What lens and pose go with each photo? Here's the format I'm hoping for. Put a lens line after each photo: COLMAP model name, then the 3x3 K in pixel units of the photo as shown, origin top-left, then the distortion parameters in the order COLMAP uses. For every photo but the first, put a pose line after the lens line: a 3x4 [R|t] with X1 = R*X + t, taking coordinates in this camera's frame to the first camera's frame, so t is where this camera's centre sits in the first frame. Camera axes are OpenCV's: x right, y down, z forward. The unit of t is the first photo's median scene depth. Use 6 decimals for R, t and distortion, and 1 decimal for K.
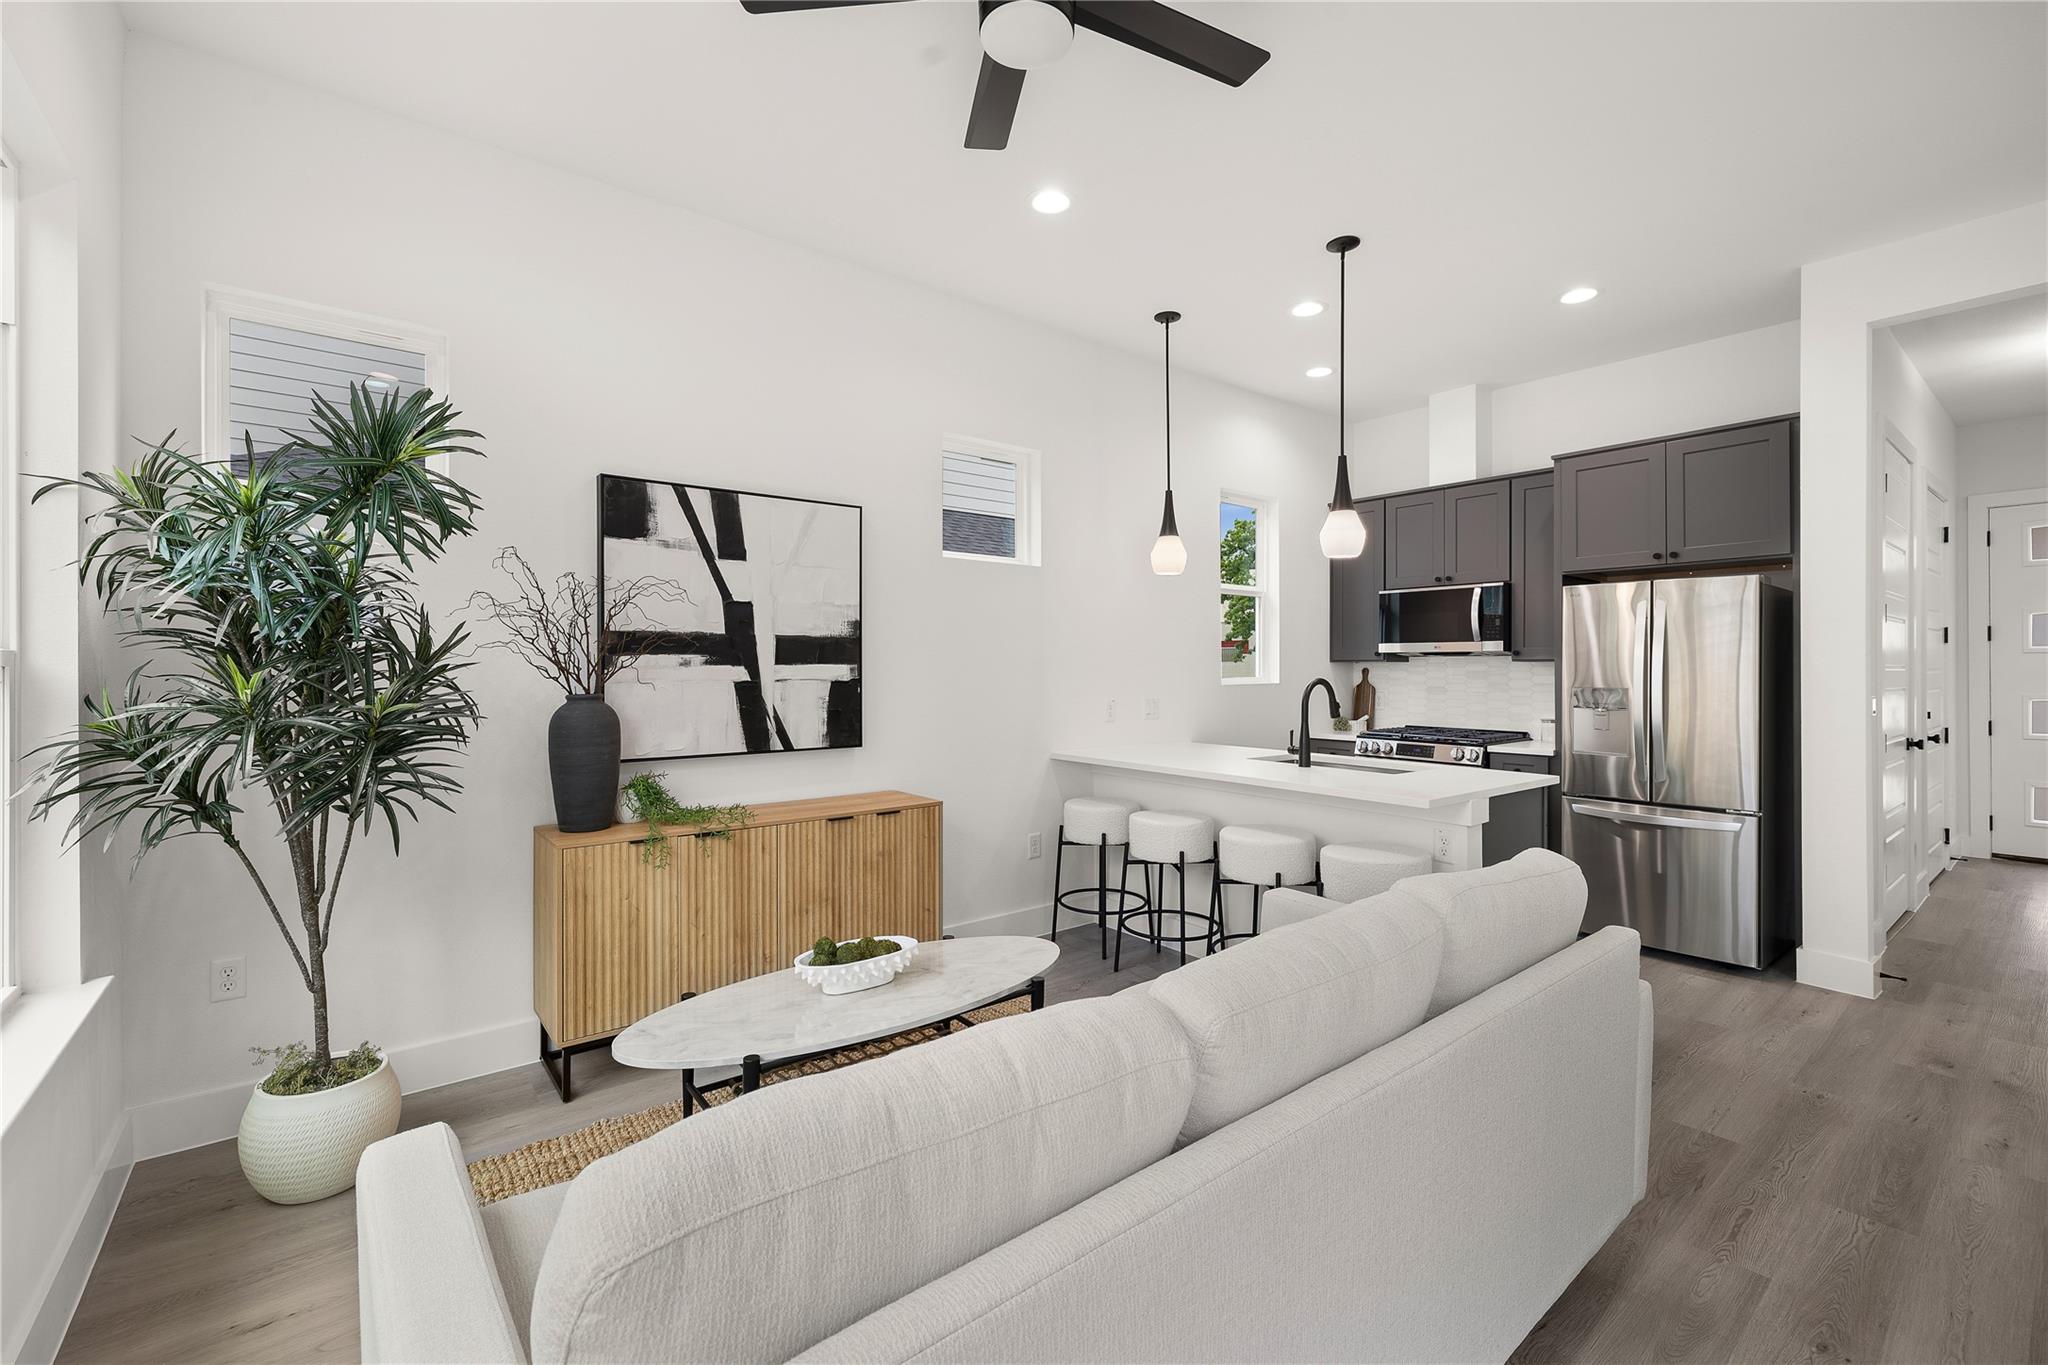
lens RADIAL K [[863.6, 0, 1021.2], [0, 863.6, 669.9], [0, 0, 1]] dist [-0.002444, -0.000216]
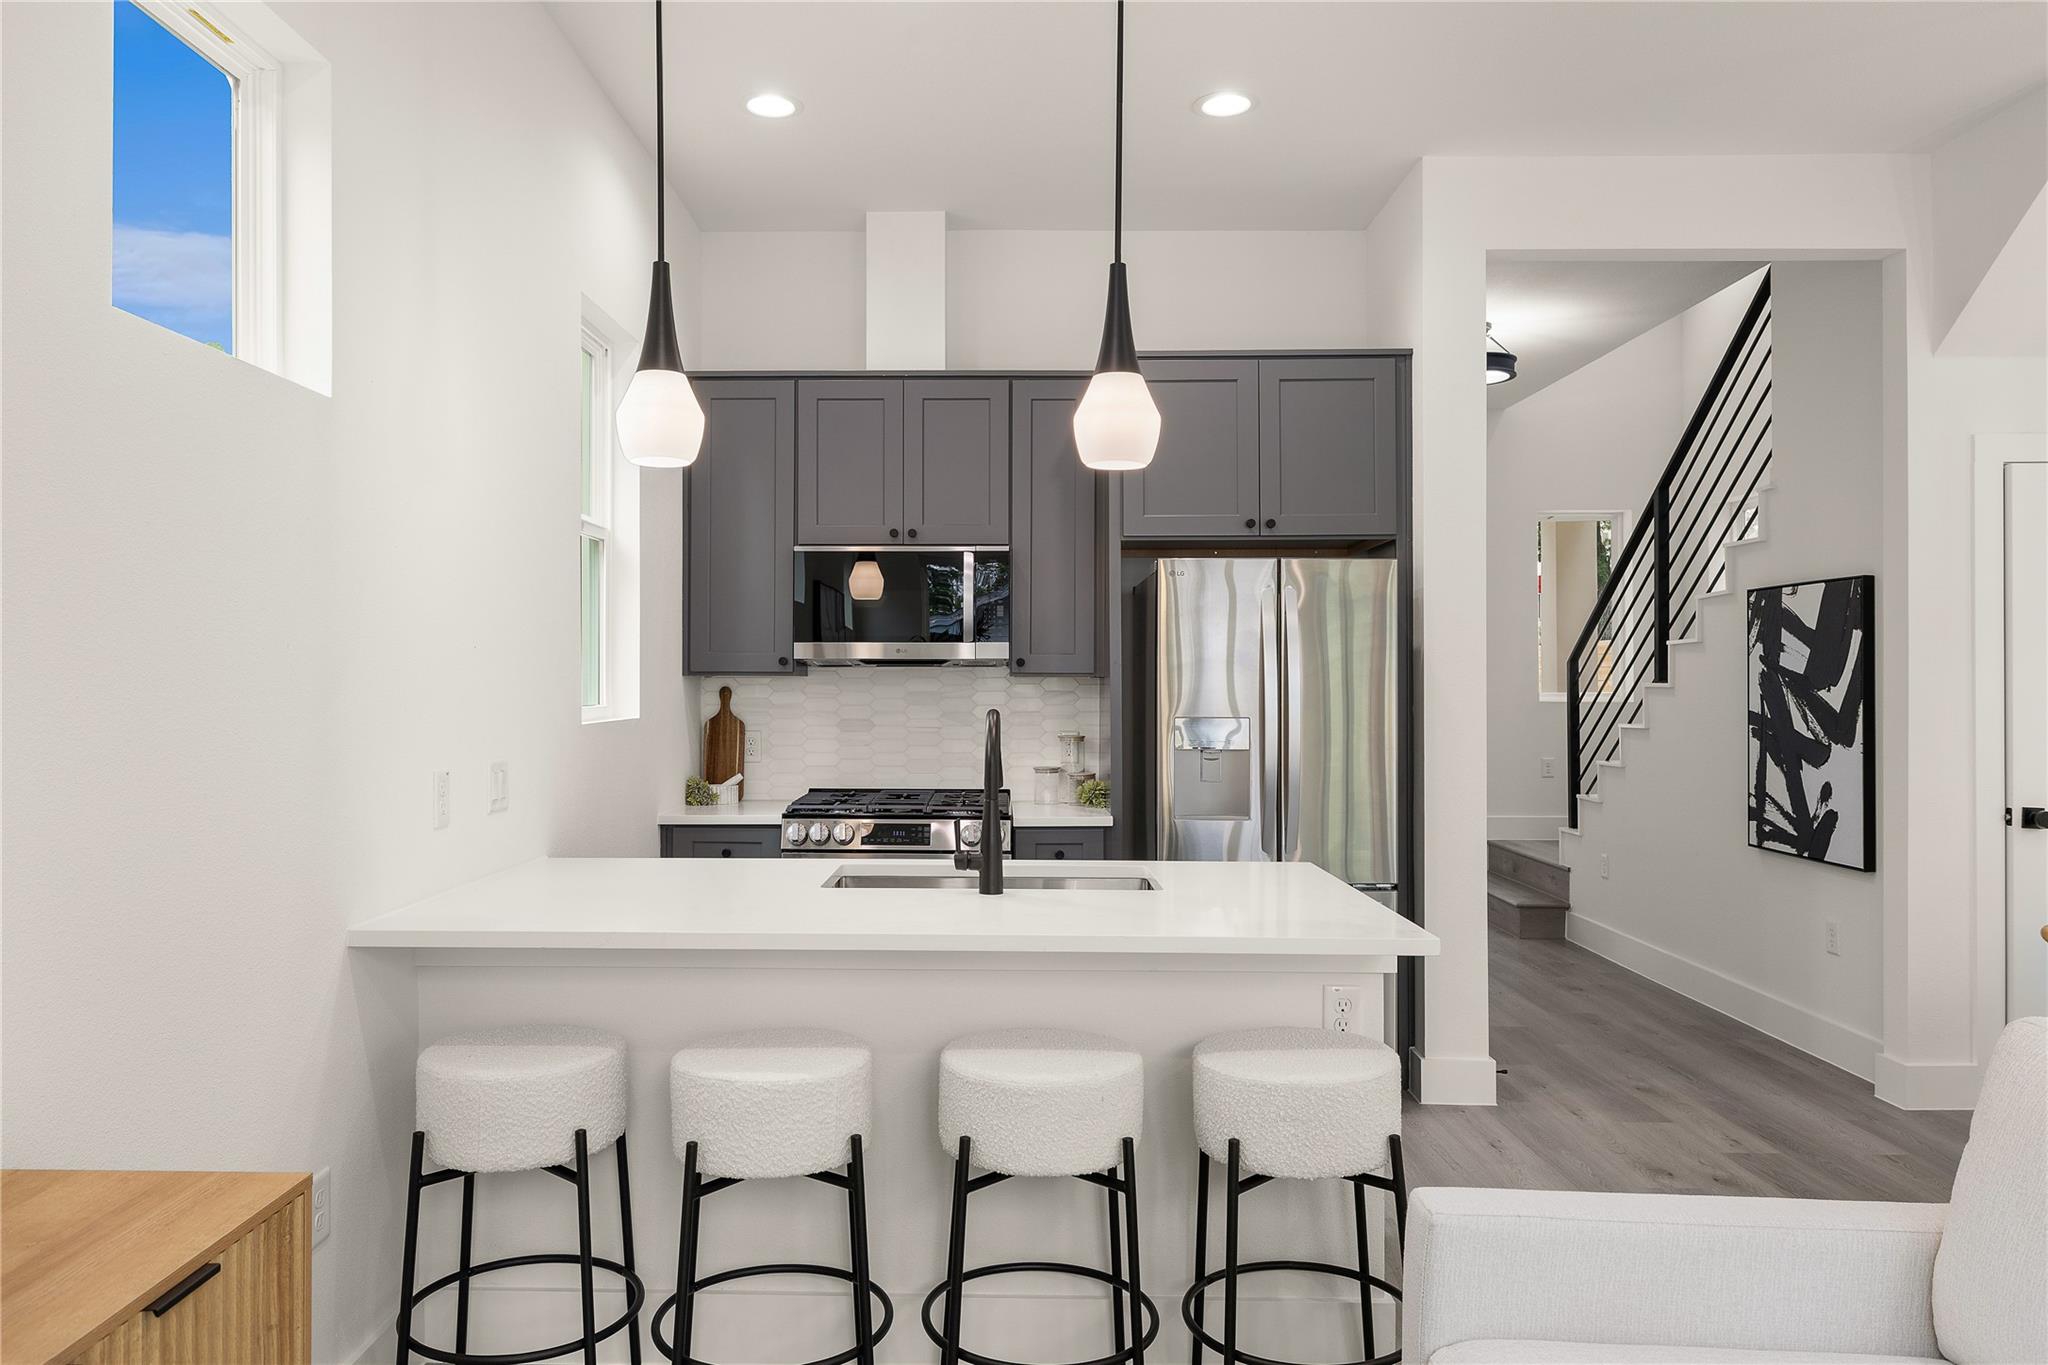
lens RADIAL K [[1387.4, 0, 984.0], [0, 1387.4, 684.6], [0, 0, 1]] dist [-0.009069, 0.001670]
pose [[0.635576, 0.000471, 0.772038, -0.268062], [0.001329, 0.999998, -0.001704, -0.002601], [-0.772037, 0.002109, 0.635574, 0.504538]]
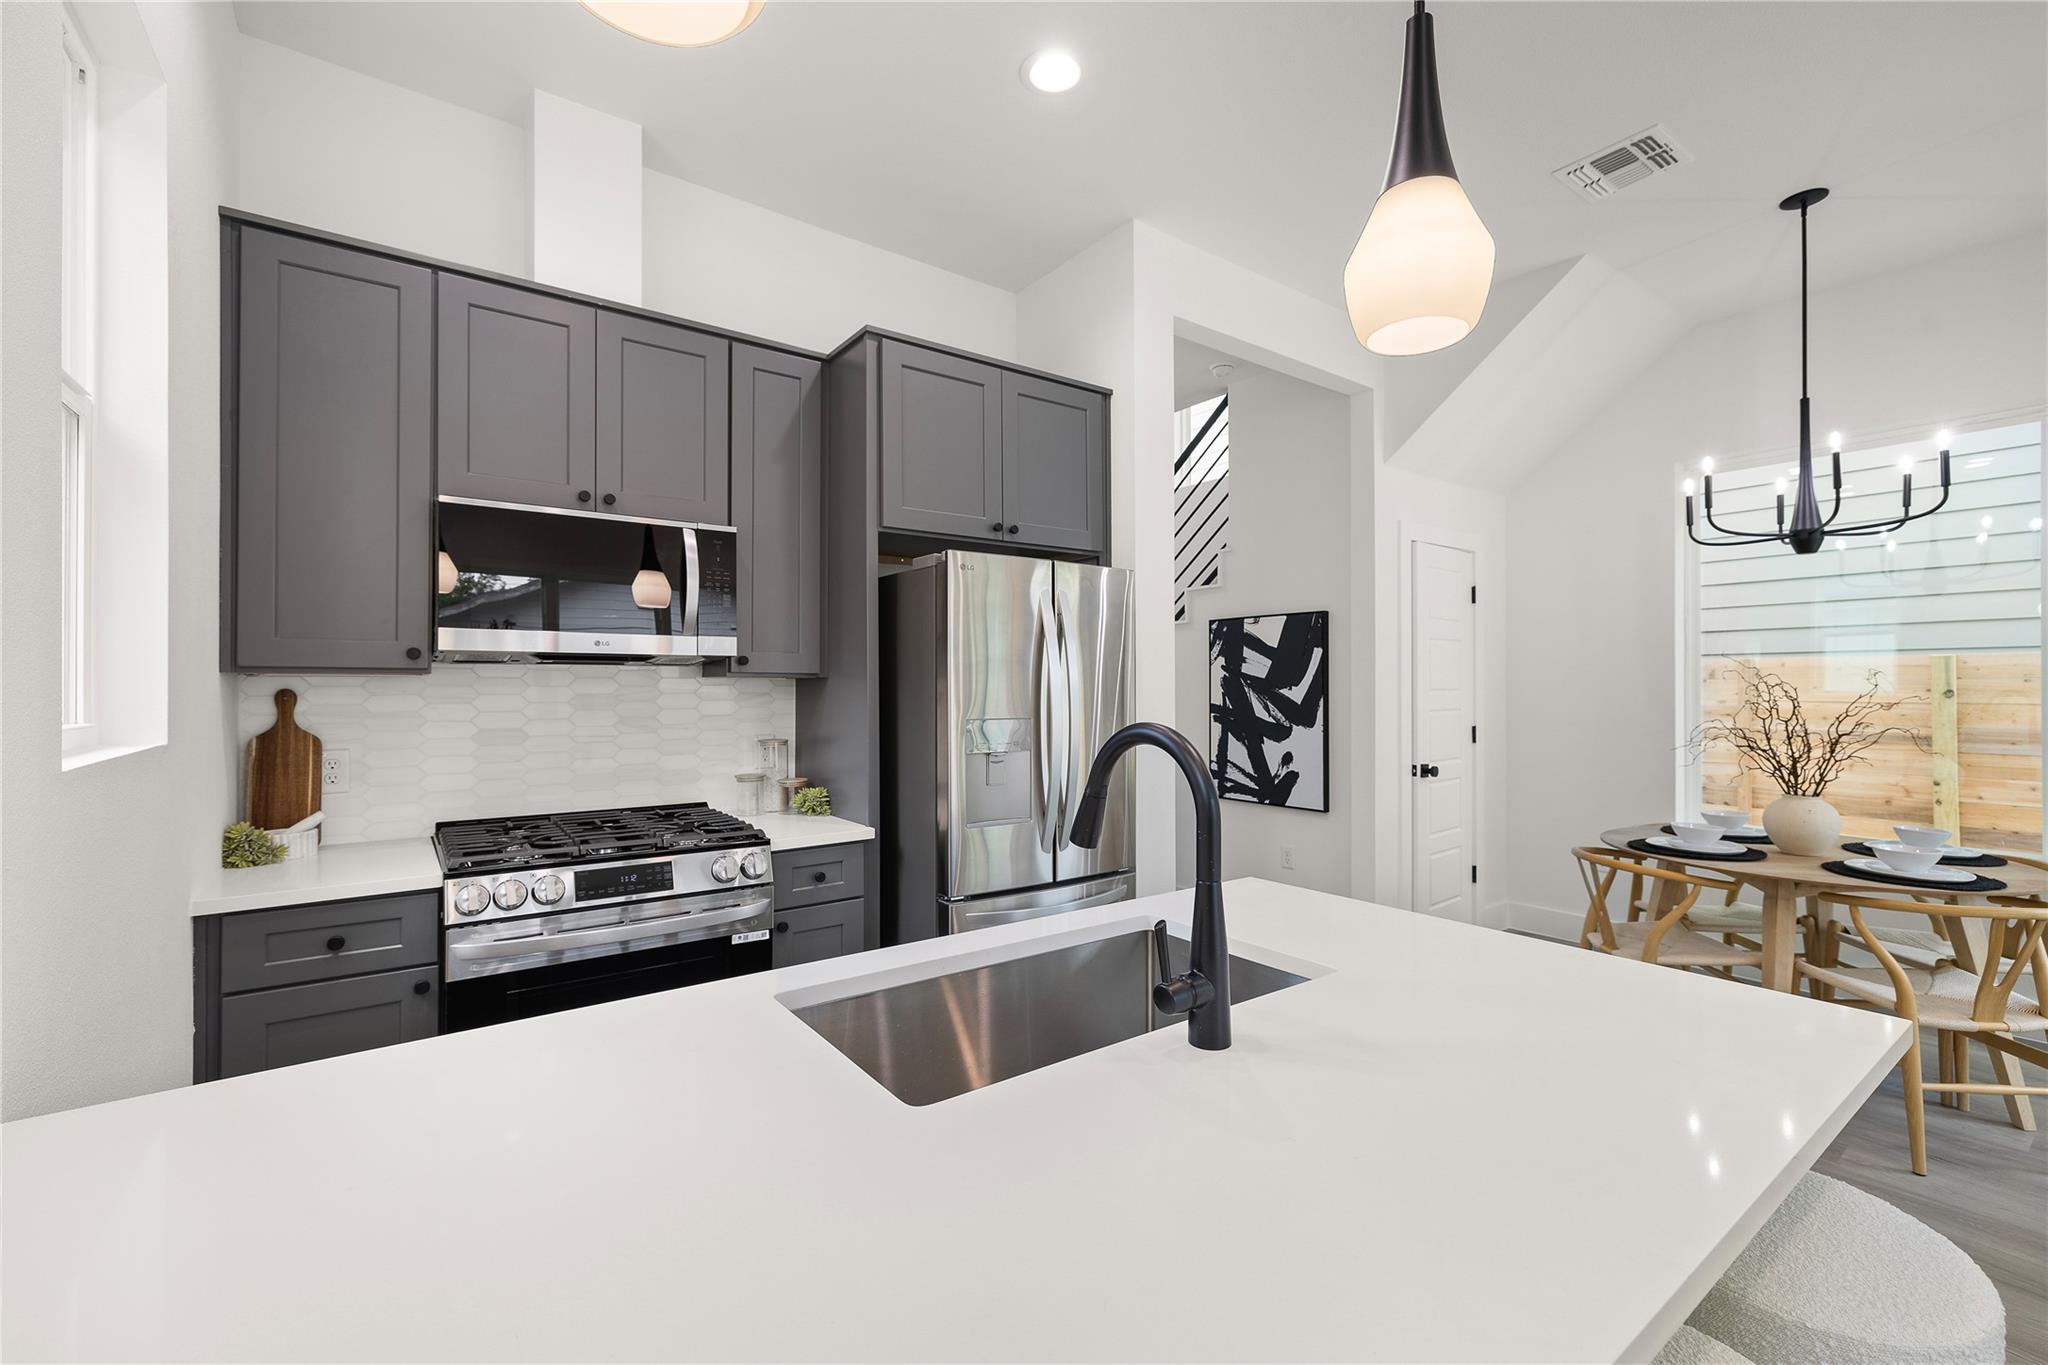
lens RADIAL K [[863.6, 0, 1037.0], [0, 863.6, 688.5], [0, 0, 1]] dist [-0.002444, -0.000216]
pose [[0.032332, -0.001761, 0.999476, 0.043306], [0.003806, 0.999991, 0.001639, -0.002553], [-0.999470, 0.003751, 0.032338, 1.028988]]
